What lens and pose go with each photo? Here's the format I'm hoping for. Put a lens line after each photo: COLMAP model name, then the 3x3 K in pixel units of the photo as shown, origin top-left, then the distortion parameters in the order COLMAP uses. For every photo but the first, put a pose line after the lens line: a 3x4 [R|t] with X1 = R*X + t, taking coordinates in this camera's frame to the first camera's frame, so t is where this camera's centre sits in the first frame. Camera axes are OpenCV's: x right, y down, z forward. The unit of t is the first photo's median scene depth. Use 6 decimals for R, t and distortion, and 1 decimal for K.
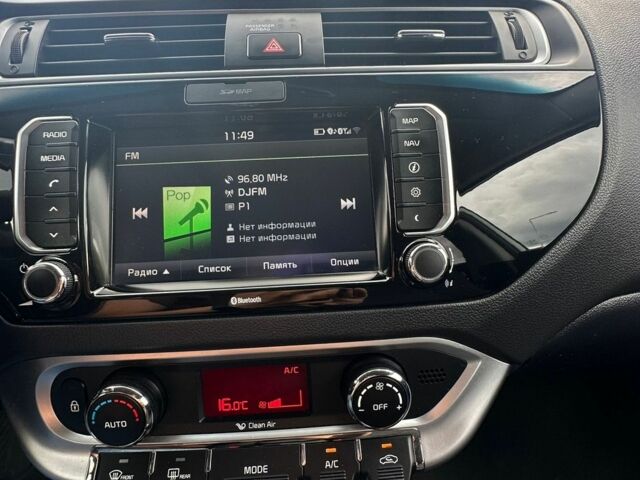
lens RADIAL K [[340.1, 0, 320.0], [0, 340.1, 240.0], [0, 0, 1]] dist [0.001233, 0.000782]
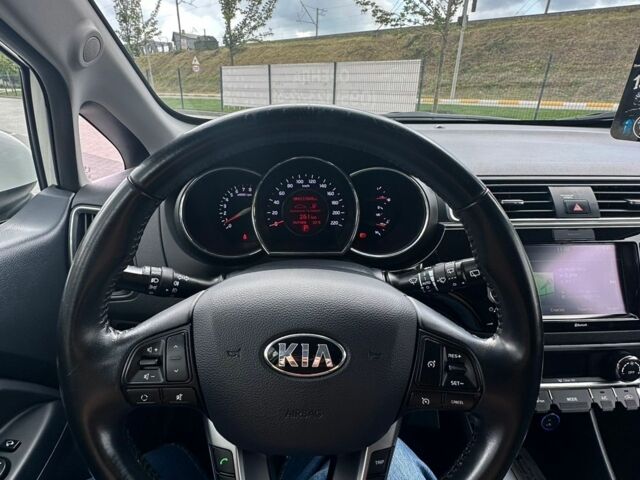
lens RADIAL K [[340.0, 0, 320.0], [0, 340.0, 240.0], [0, 0, 1]] dist [-0.002654, 0.000444]
pose [[0.999329, 0.036098, 0.006267, -1.862276], [-0.036120, 0.999342, 0.003389, -0.321131], [-0.006140, -0.003613, 0.999975, -1.212867]]
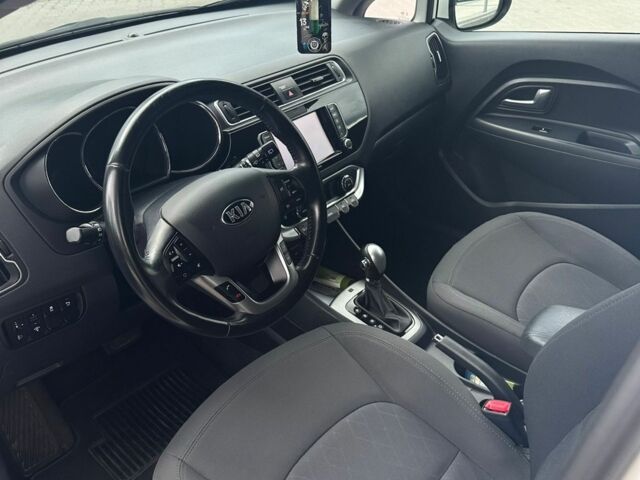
lens RADIAL K [[594.7, 0, 320.0], [0, 594.7, 240.0], [0, 0, 1]] dist [0.195878, -0.390559]
pose [[0.675246, -0.368248, 0.639090, -4.228404], [0.298793, 0.928743, 0.219452, -0.462293], [-0.674363, 0.042772, 0.737160, -3.425145]]
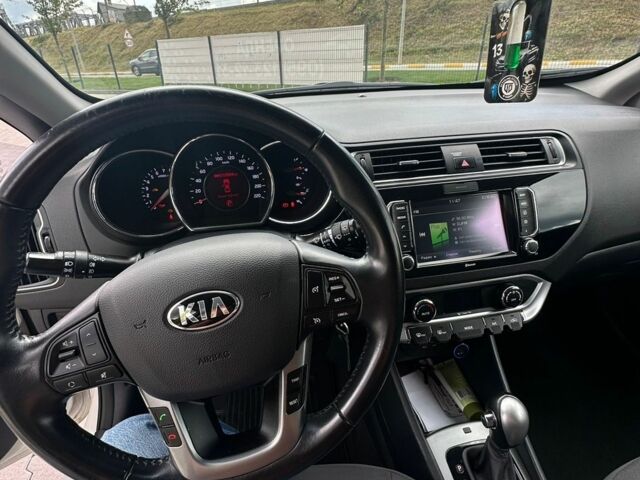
lens RADIAL K [[340.0, 0, 320.0], [0, 340.0, 240.0], [0, 0, 1]] dist [-0.002654, 0.000444]
pose [[0.991996, -0.063458, 0.109164, -1.546056], [0.055330, 0.995576, 0.075938, -0.270228], [-0.113499, -0.069290, 0.991119, -1.422898]]
